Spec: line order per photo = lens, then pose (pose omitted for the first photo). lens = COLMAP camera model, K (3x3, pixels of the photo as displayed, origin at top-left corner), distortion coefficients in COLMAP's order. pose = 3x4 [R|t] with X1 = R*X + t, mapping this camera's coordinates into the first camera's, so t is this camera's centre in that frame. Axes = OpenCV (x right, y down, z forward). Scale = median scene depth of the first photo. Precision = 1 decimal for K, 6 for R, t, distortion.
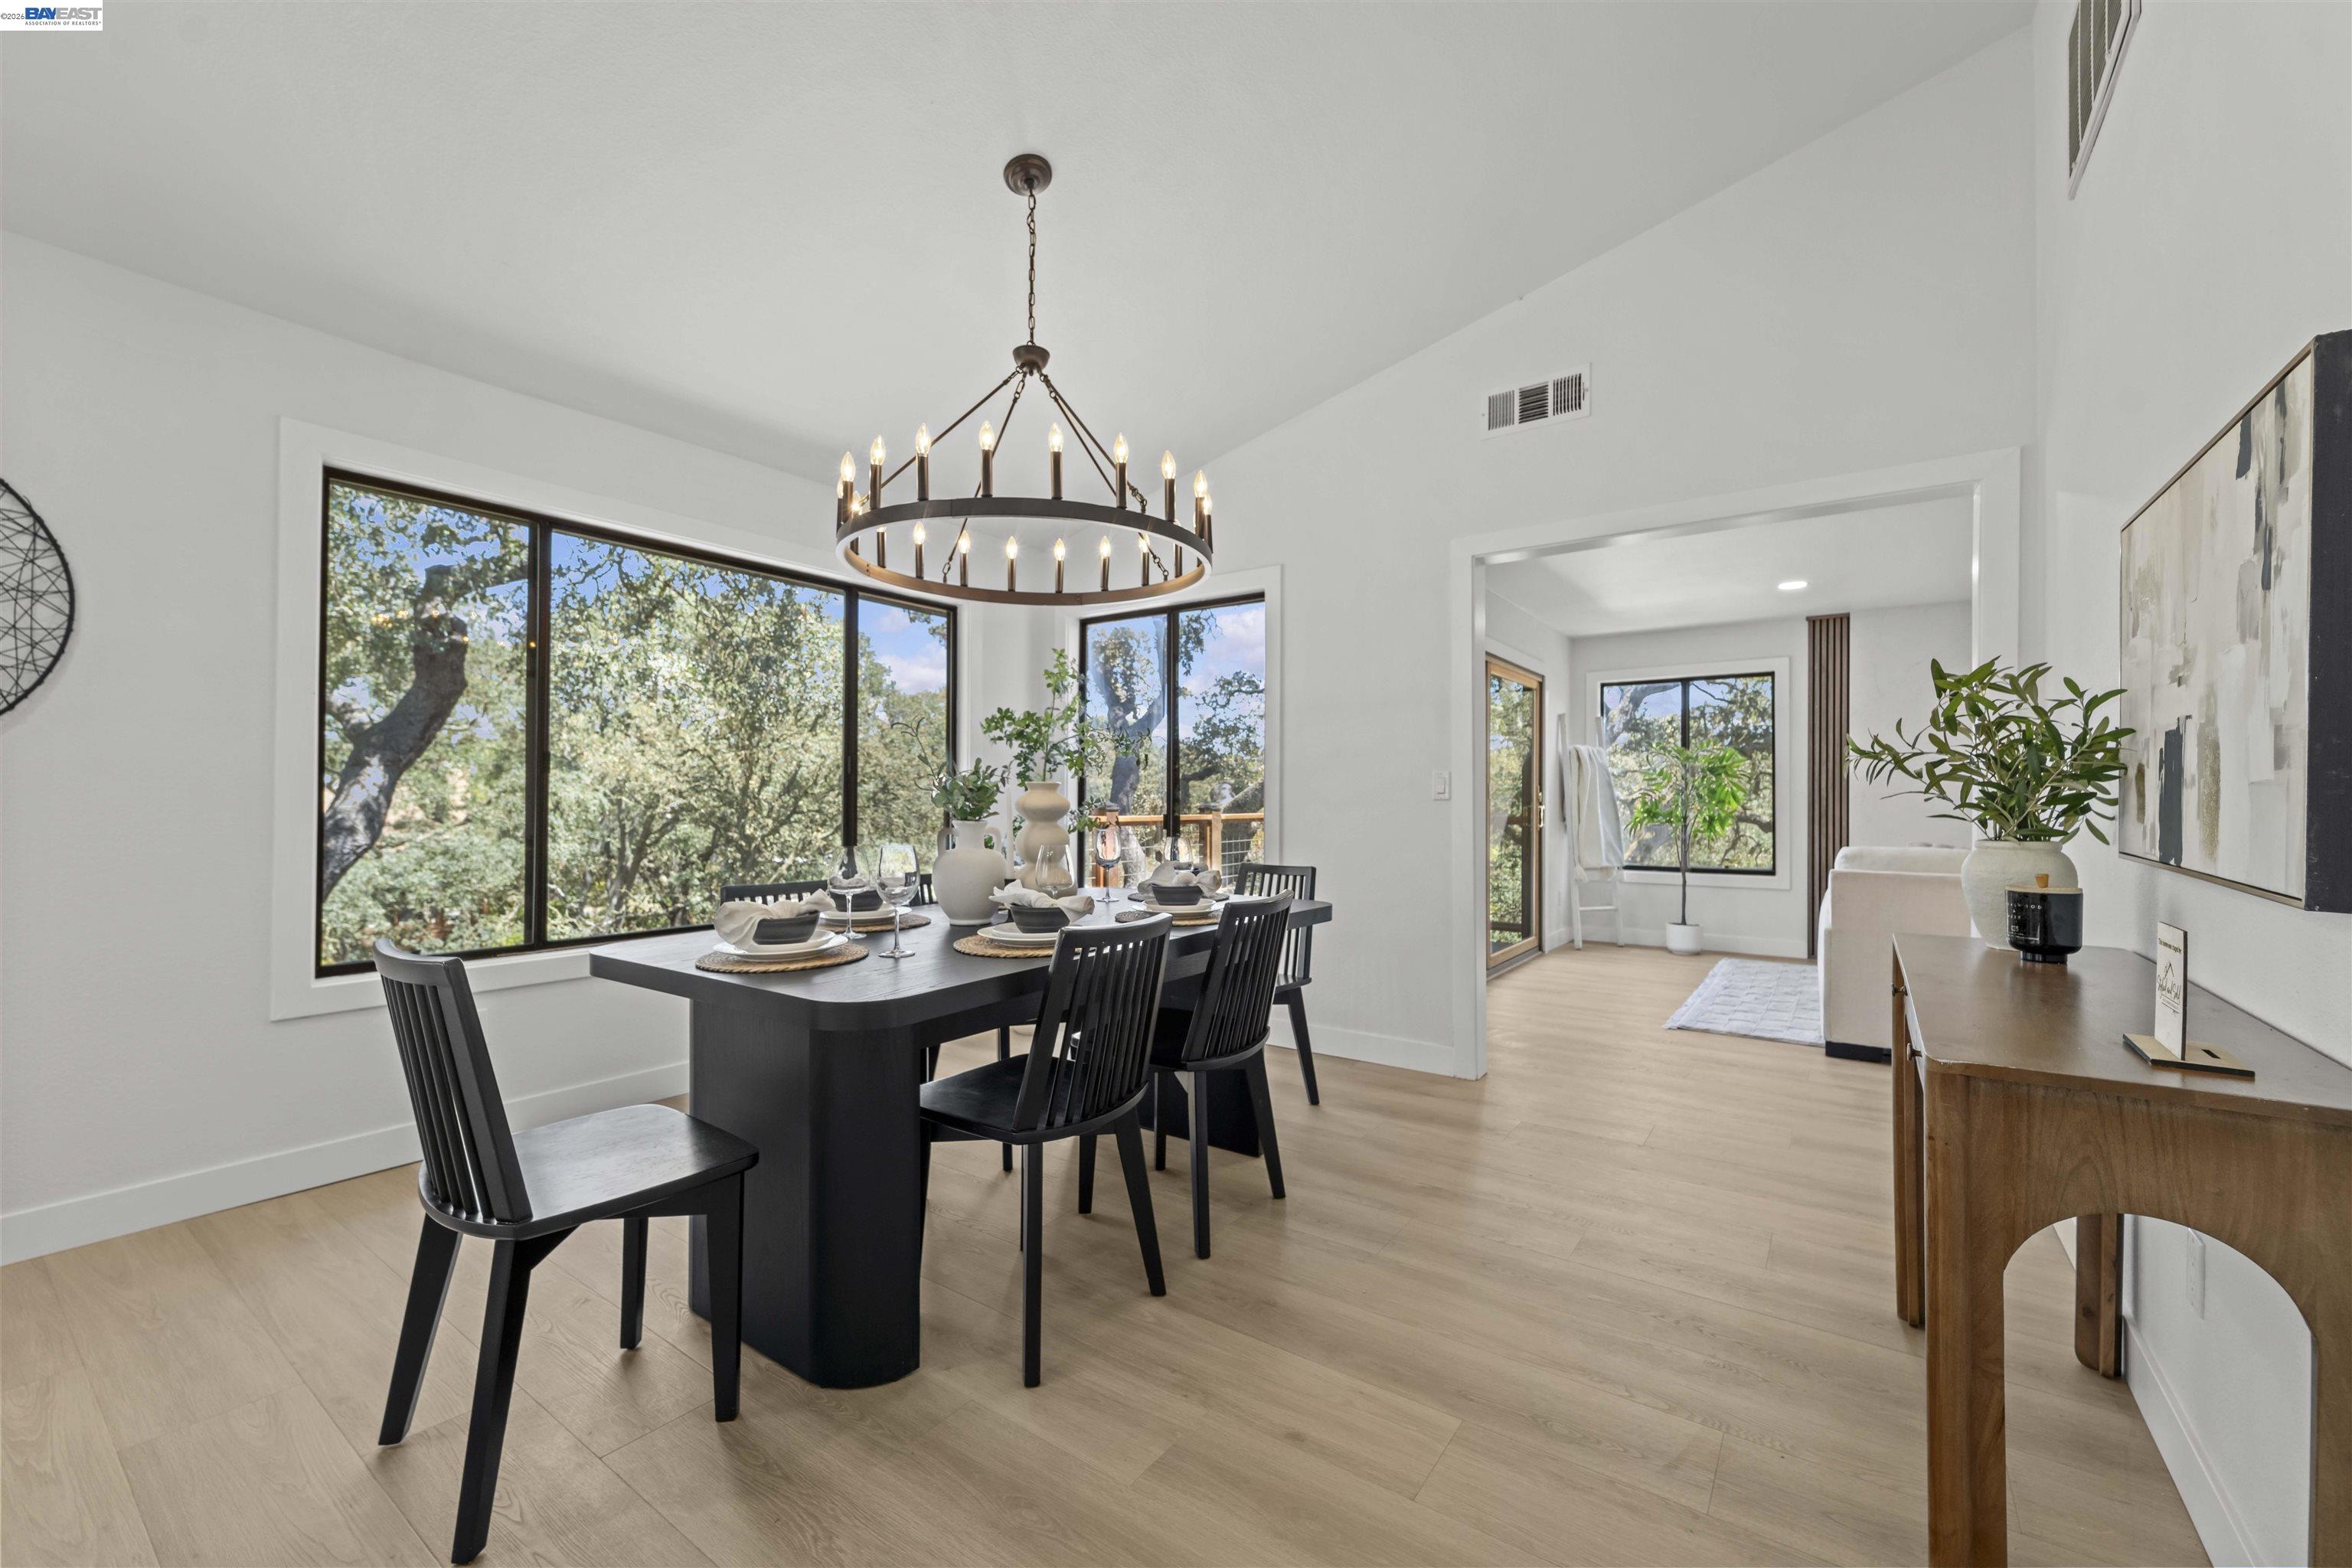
lens RADIAL K [[939.1, 0, 1176.0], [0, 939.1, 784.0], [0, 0, 1]] dist [0.001320, -0.000208]
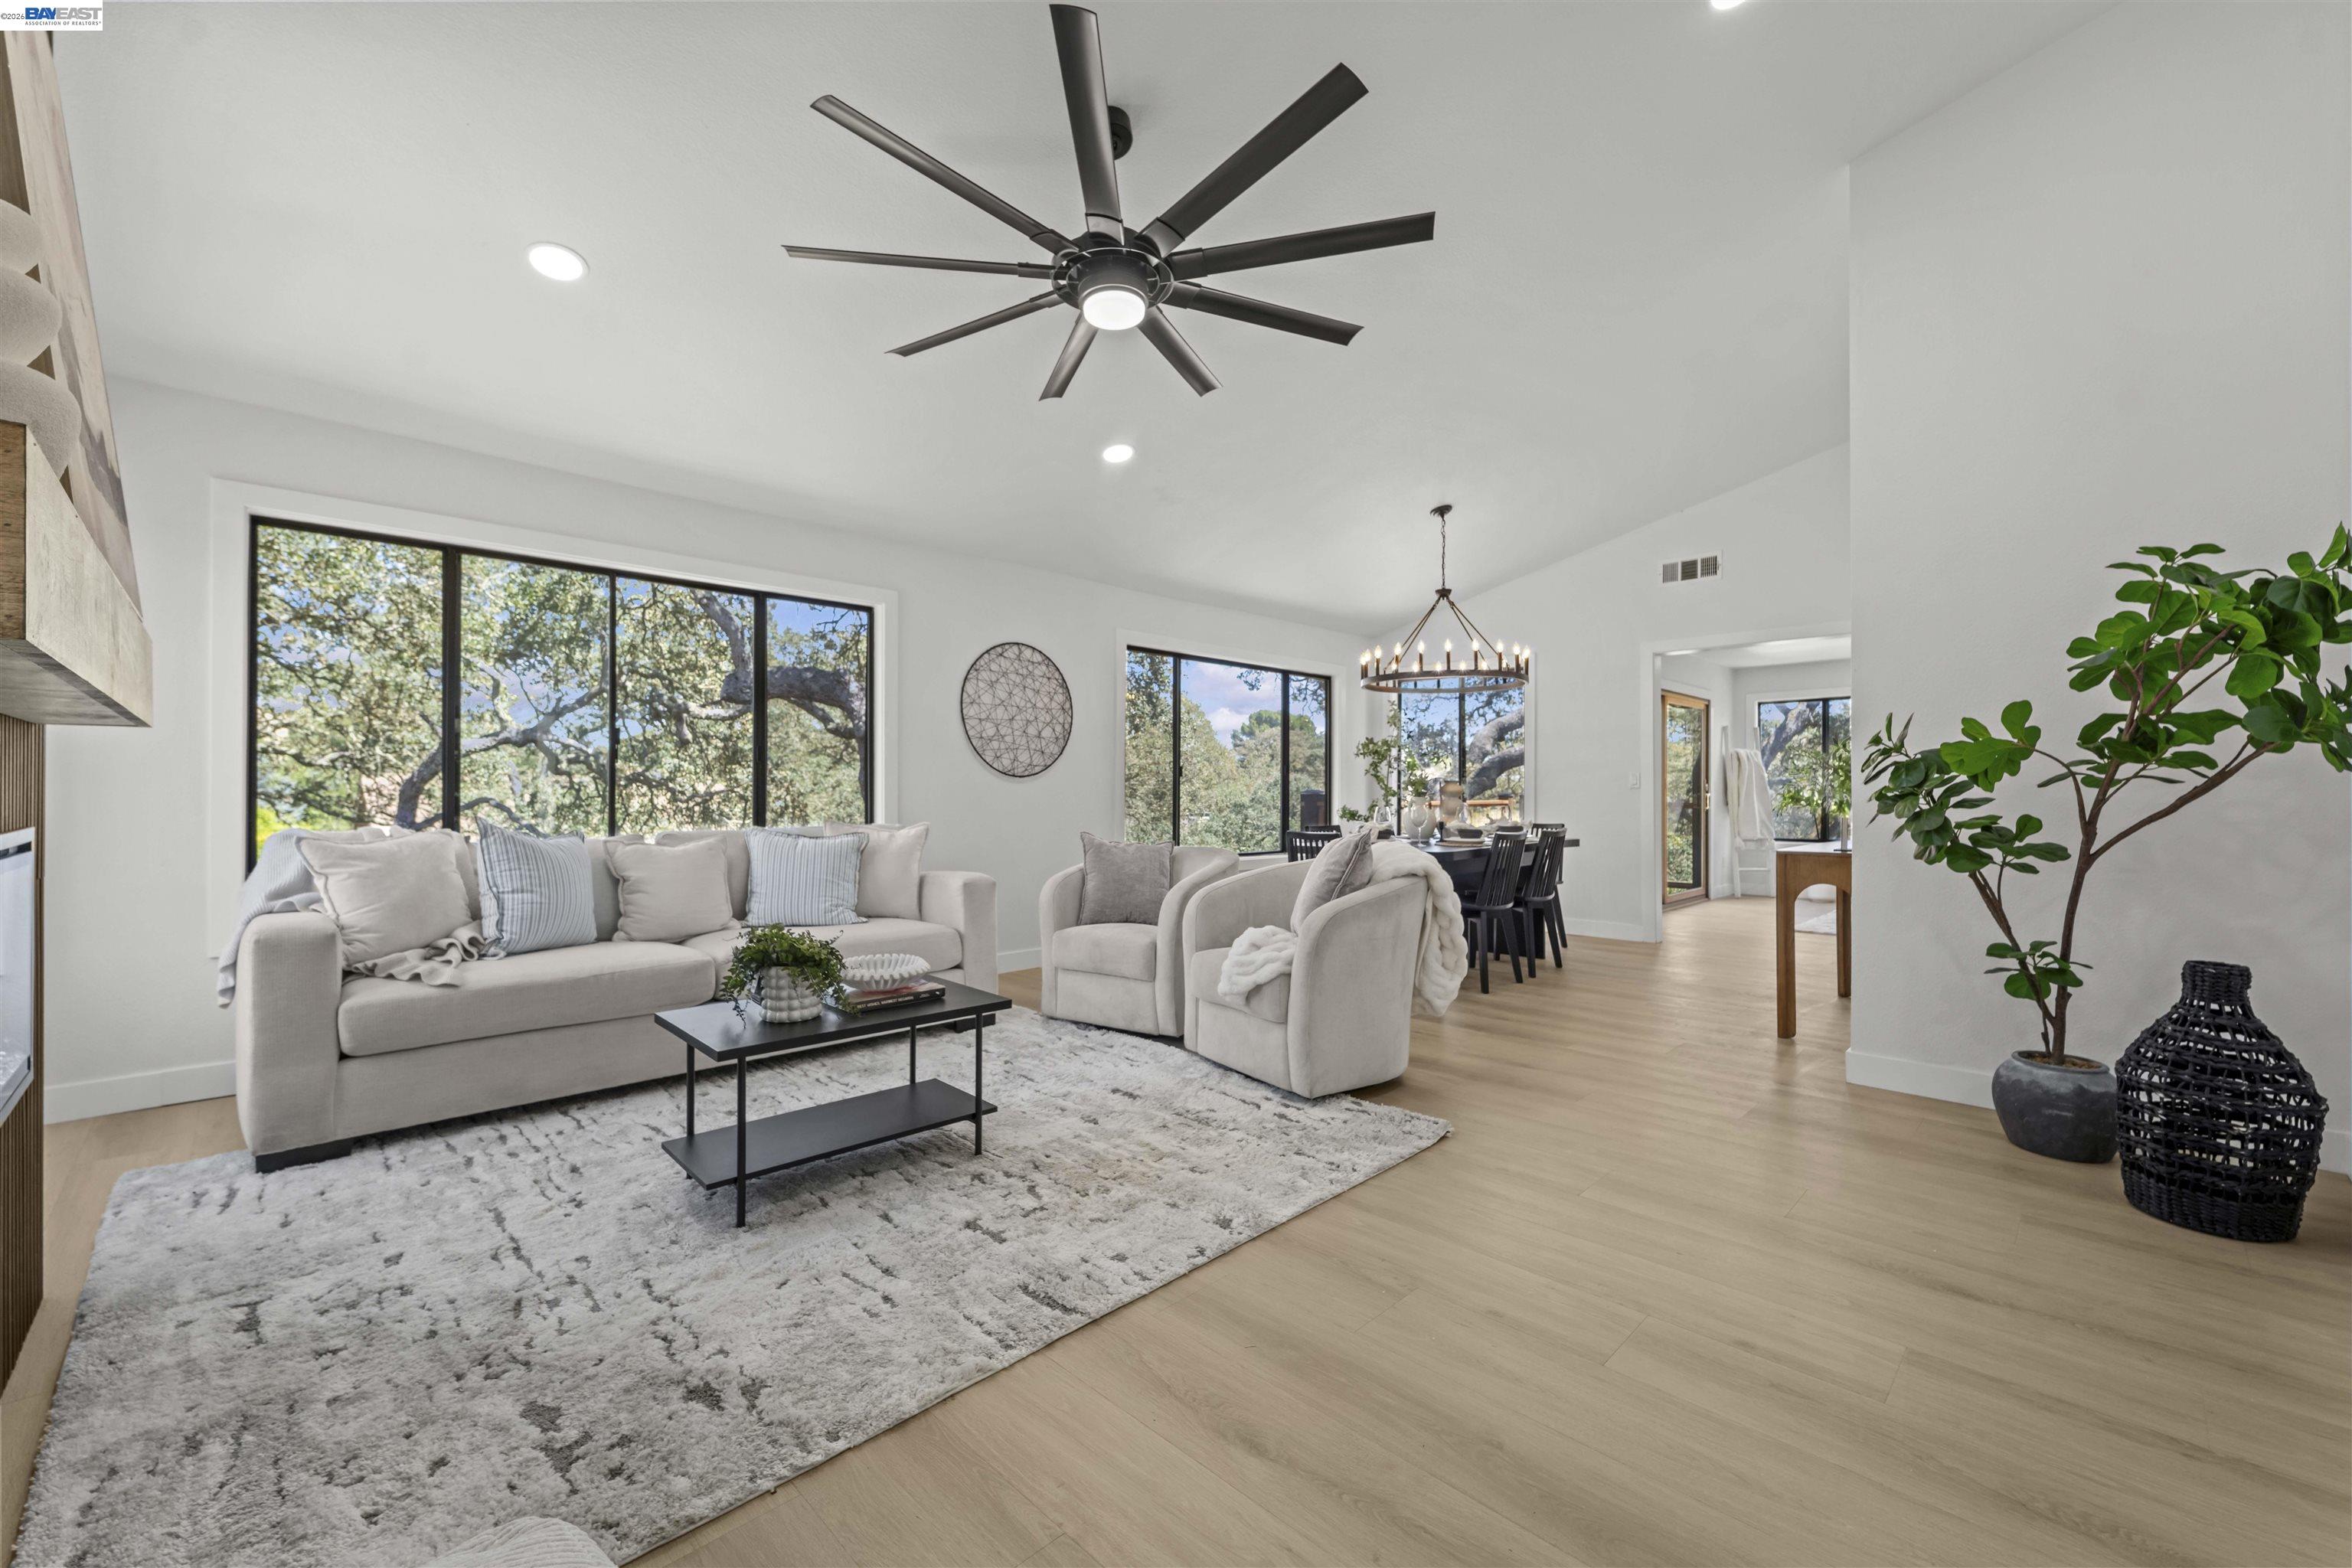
lens RADIAL K [[939.1, 0, 1176.0], [0, 939.1, 784.0], [0, 0, 1]] dist [0.001320, -0.000208]
pose [[0.985910, -0.002332, -0.167262, -0.181632], [0.003766, 0.999959, 0.008261, -0.006725], [0.167236, -0.008775, 0.985878, -0.591280]]
